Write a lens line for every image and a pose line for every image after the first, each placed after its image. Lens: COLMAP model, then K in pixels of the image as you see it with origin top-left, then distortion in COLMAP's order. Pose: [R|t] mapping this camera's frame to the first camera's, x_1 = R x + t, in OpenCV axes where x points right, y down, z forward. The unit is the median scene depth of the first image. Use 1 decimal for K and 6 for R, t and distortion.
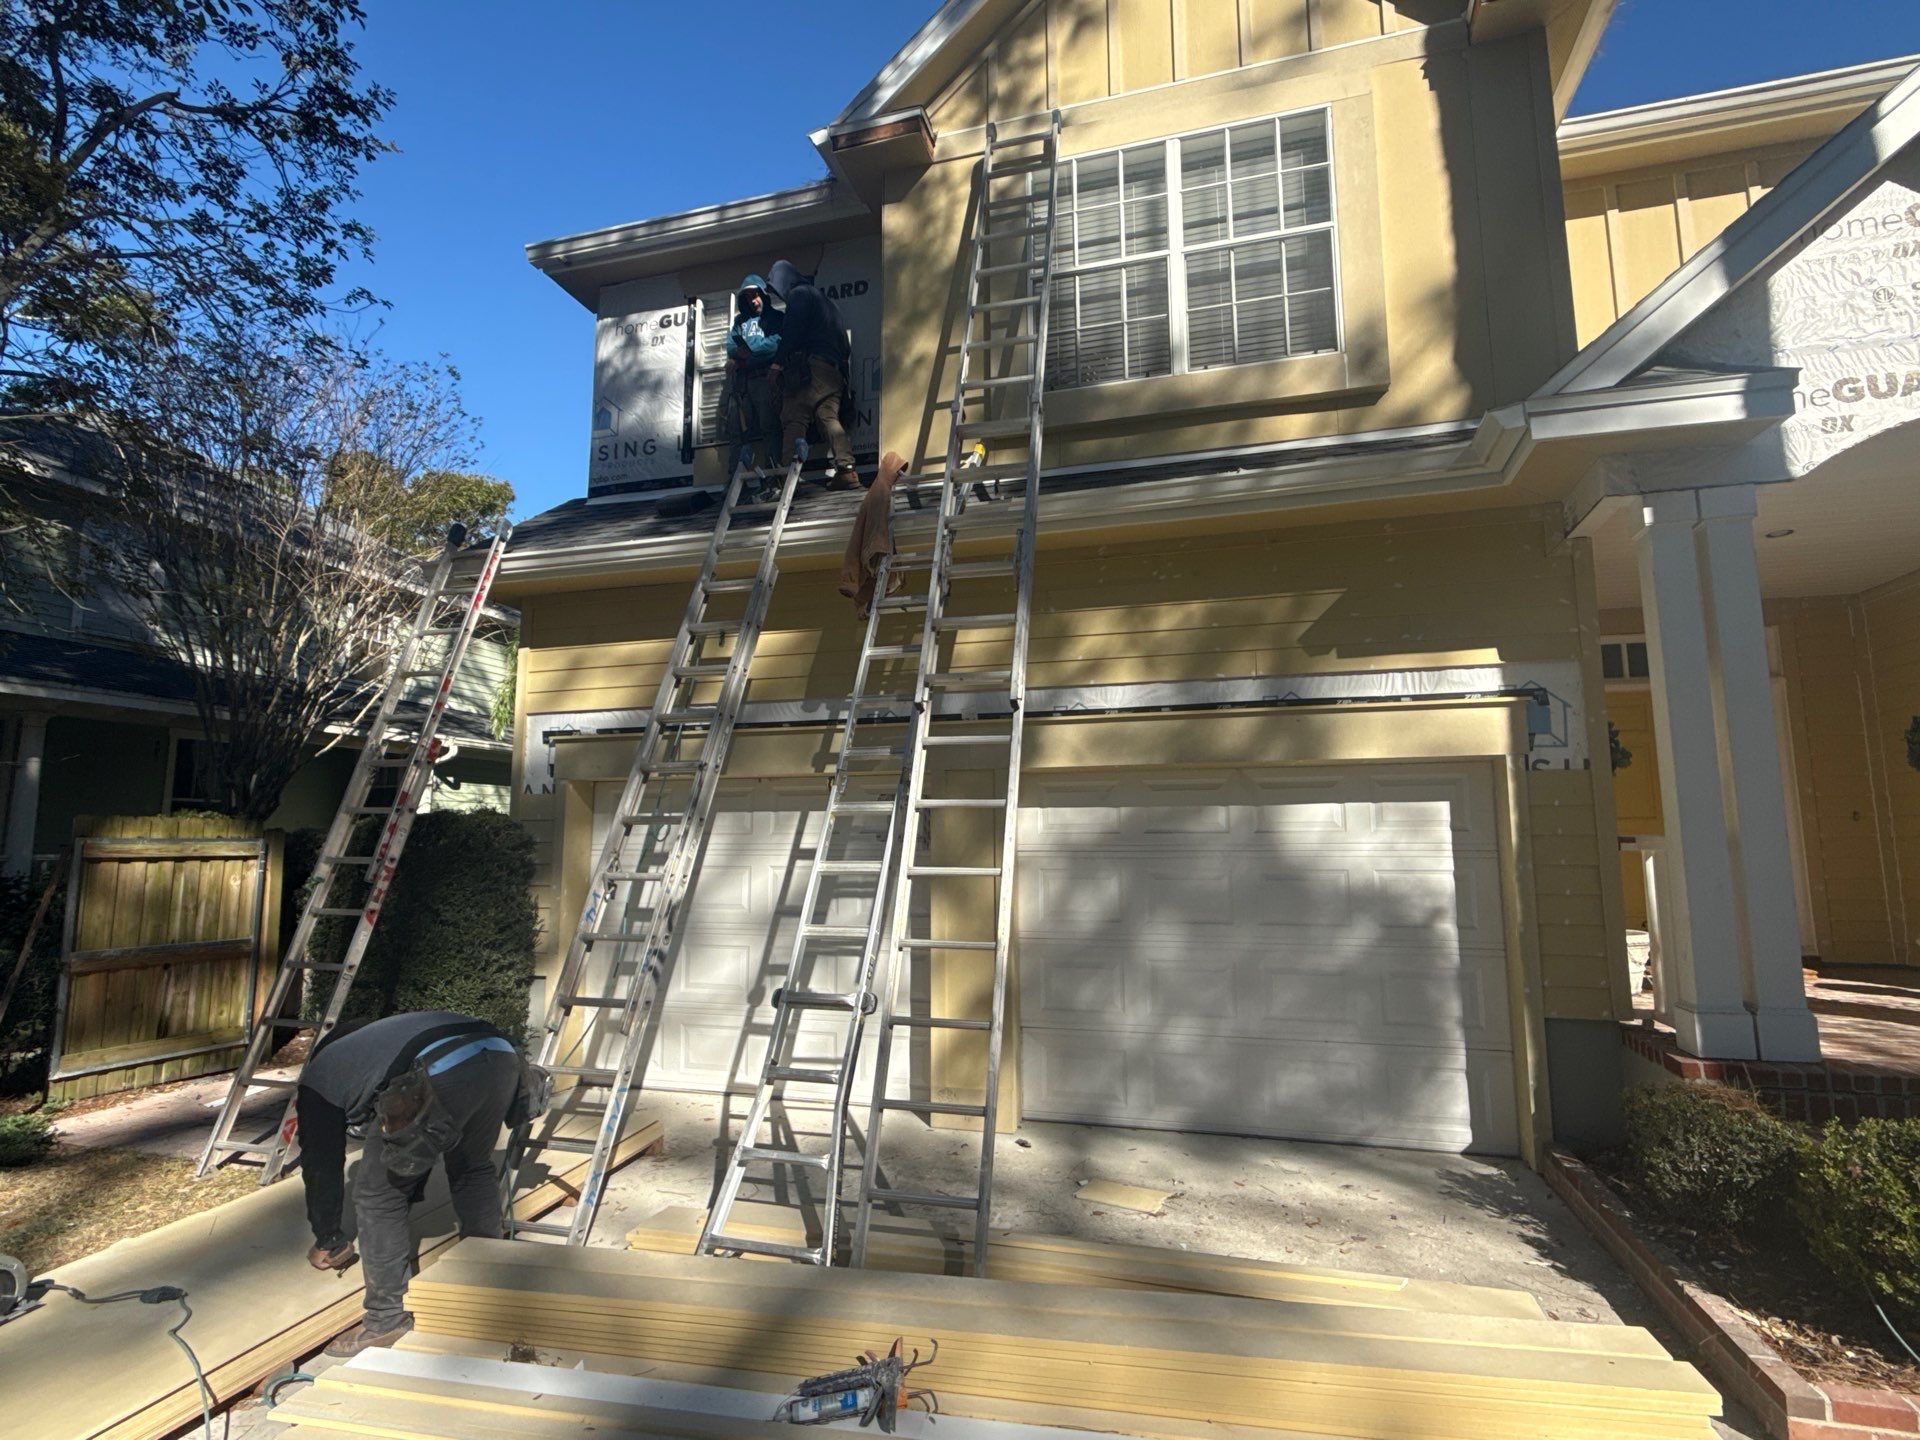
lens RADIAL K [[973.7, 0, 961.0], [0, 973.7, 726.6], [0, 0, 1]] dist [0.002164, 0.000308]
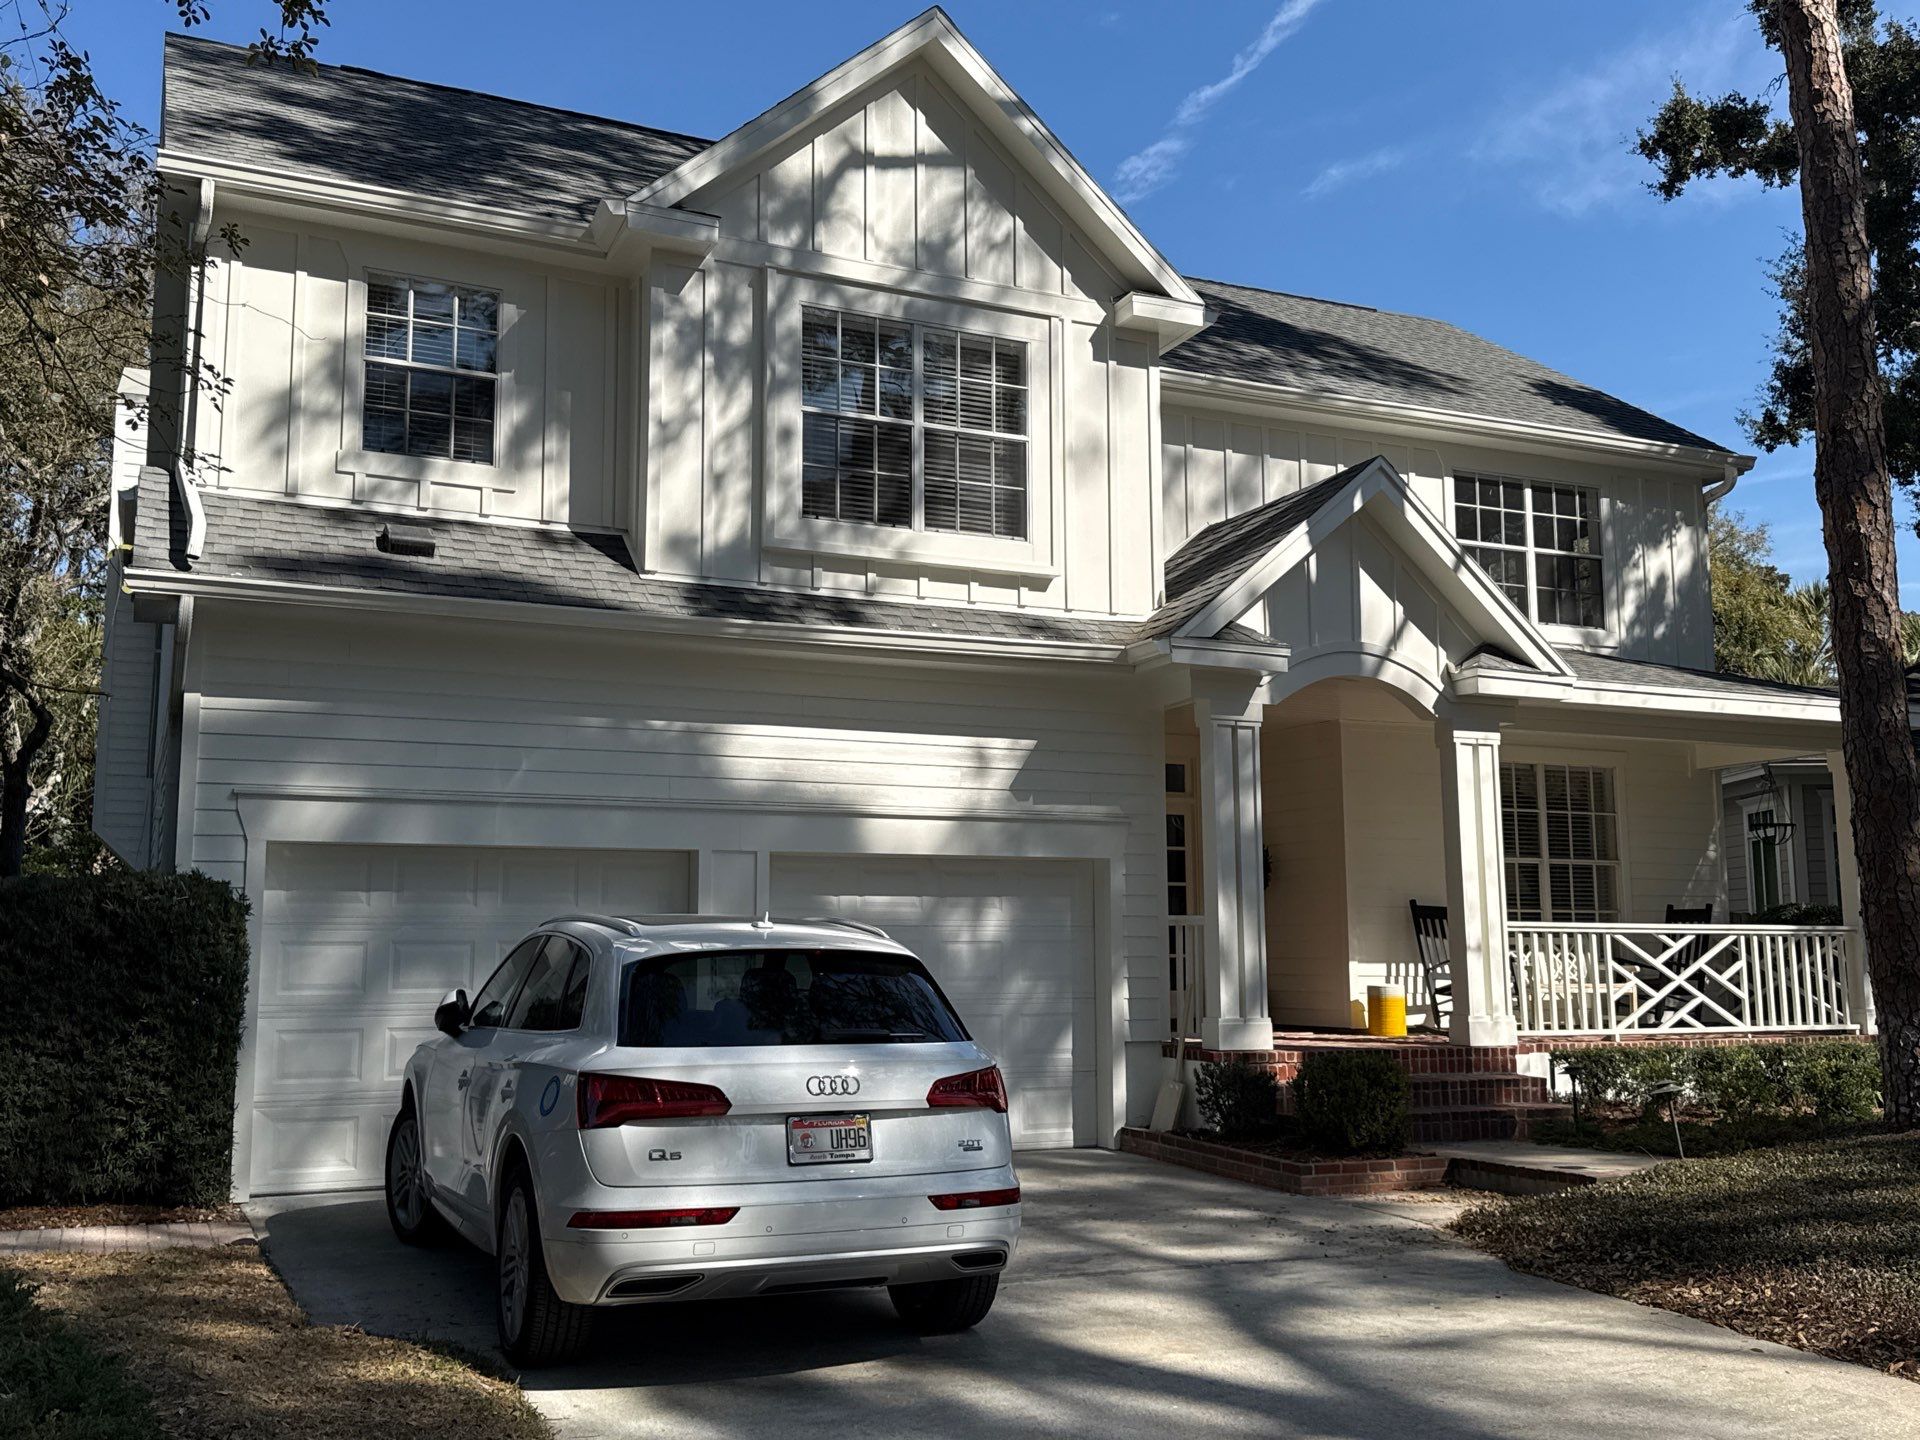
lens RADIAL K [[1727.9, 0, 955.7], [0, 1727.9, 733.0], [0, 0, 1]] dist [0.110313, -0.178002]
pose [[0.762527, 0.083502, 0.641545, -1.211126], [-0.083758, 0.996032, -0.030088, -0.056257], [-0.641511, -0.030791, 0.766495, -0.756204]]
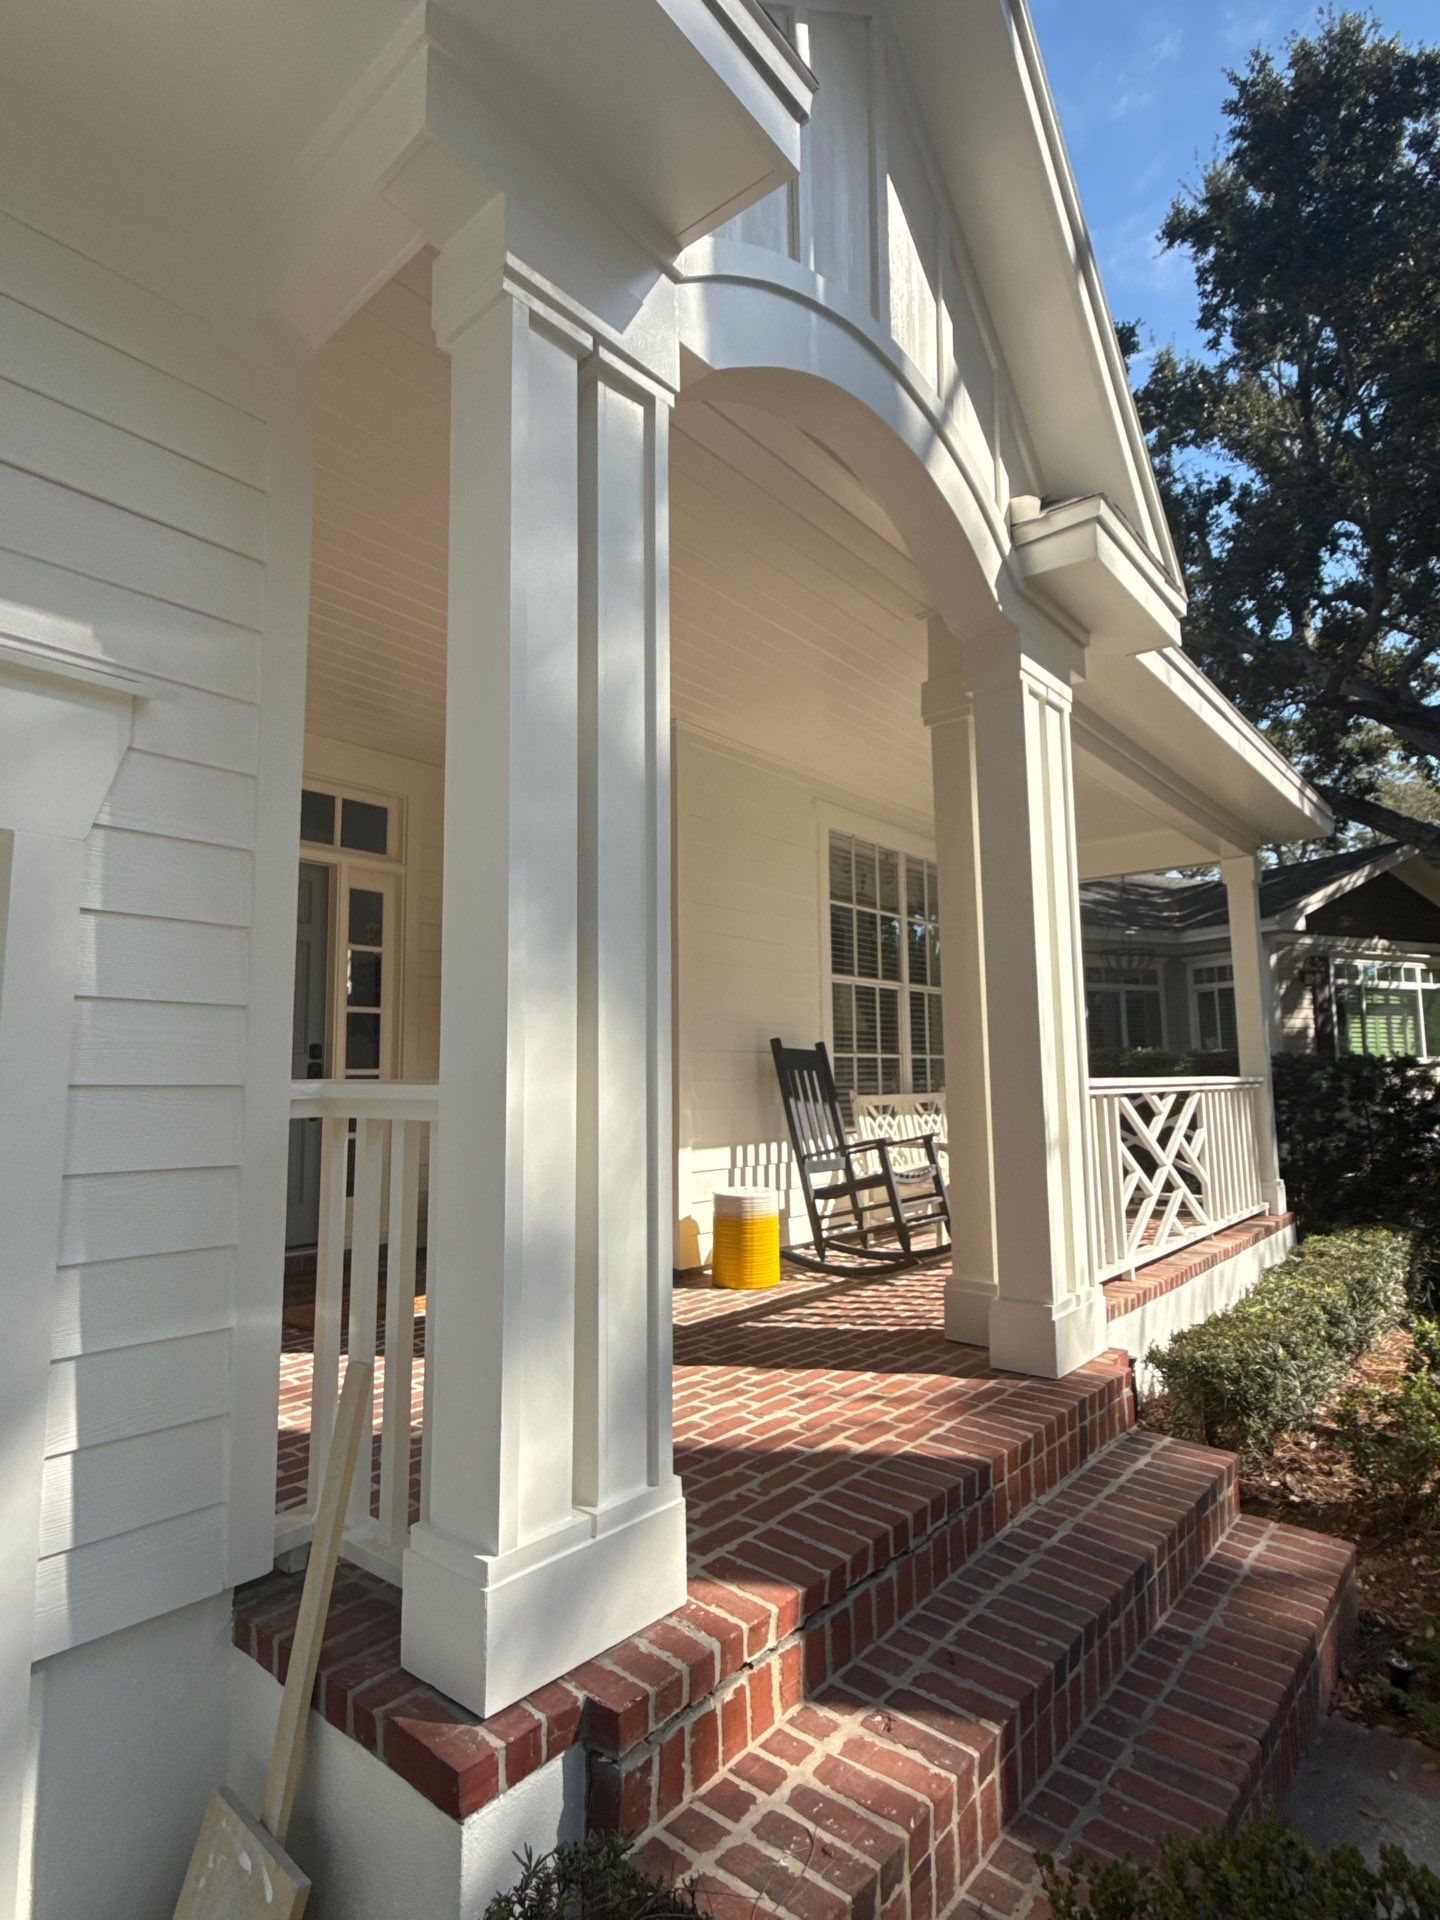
lens RADIAL K [[1031.3, 0, 733.9], [0, 1031.3, 956.3], [0, 0, 1]] dist [0.000720, 0.000292]
pose [[0.387333, 0.106552, 0.915762, 0.329040], [-0.113822, 0.991227, -0.067190, 0.065658], [-0.914887, -0.078209, 0.396063, 0.634723]]
